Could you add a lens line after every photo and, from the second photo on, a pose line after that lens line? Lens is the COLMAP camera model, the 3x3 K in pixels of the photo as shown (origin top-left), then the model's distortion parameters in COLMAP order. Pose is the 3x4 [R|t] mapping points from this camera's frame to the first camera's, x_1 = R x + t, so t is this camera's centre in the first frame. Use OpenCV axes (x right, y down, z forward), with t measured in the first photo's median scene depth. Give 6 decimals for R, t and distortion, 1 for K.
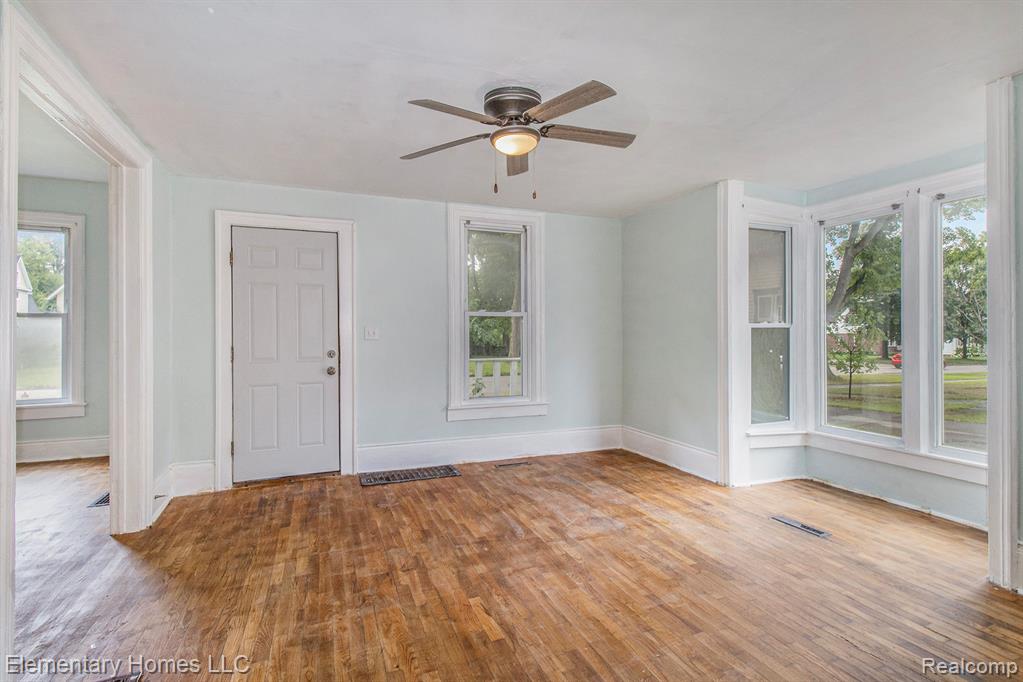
lens RADIAL K [[489.5, 0, 517.4], [0, 489.5, 335.5], [0, 0, 1]] dist [0.003021, 0.000639]
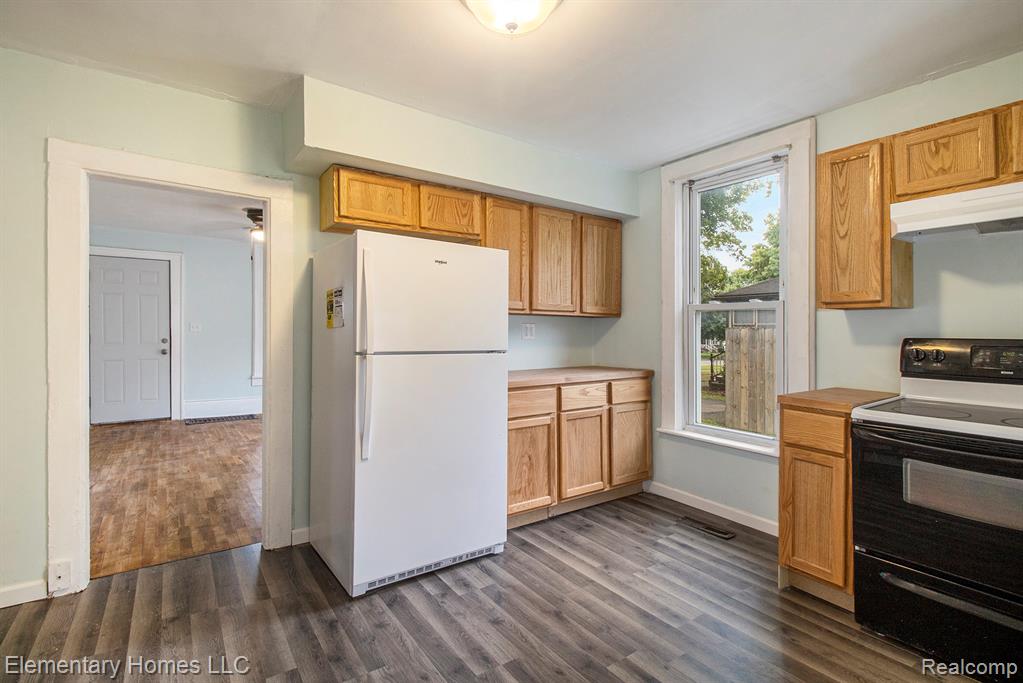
lens RADIAL K [[489.5, 0, 511.6], [0, 489.5, 341.8], [0, 0, 1]] dist [0.003021, 0.000639]
pose [[0.973078, 0.010696, 0.230229, 0.323978], [-0.014332, 0.999798, 0.014125, 0.003045], [-0.230031, -0.017045, 0.973034, -0.743663]]
